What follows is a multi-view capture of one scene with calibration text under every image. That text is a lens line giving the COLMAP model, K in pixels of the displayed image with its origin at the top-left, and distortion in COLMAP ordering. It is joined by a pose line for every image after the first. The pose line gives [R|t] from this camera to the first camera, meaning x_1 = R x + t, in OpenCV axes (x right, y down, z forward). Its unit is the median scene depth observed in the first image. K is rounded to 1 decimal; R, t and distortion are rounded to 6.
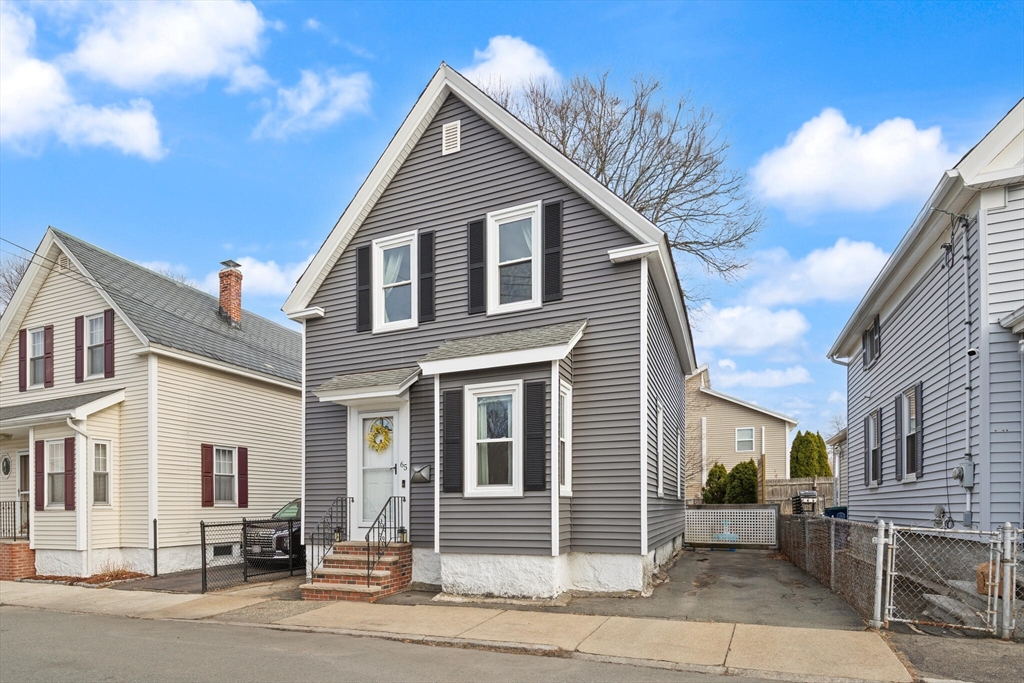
lens RADIAL K [[613.7, 0, 512.0], [0, 613.7, 341.5], [0, 0, 1]] dist [0.005284, -0.001043]
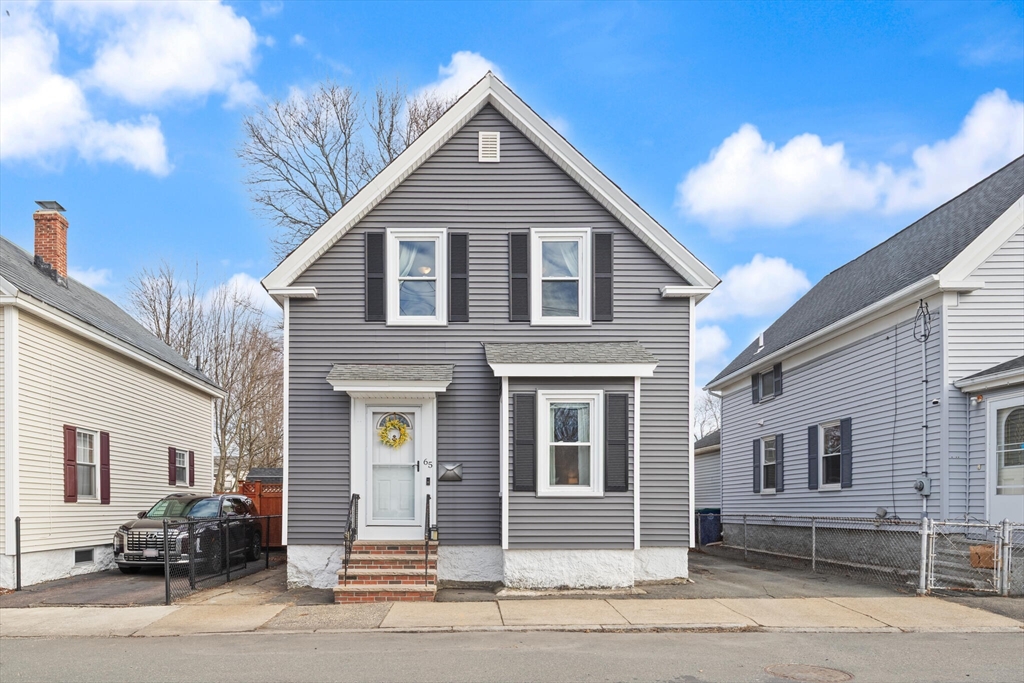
lens RADIAL K [[585.7, 0, 511.7], [0, 585.7, 350.1], [0, 0, 1]] dist [0.003355, 0.000811]
pose [[0.908860, 0.117150, 0.400312, -0.483398], [-0.116817, 0.992830, -0.025329, 0.031248], [-0.400410, -0.023743, 0.916029, 0.090265]]
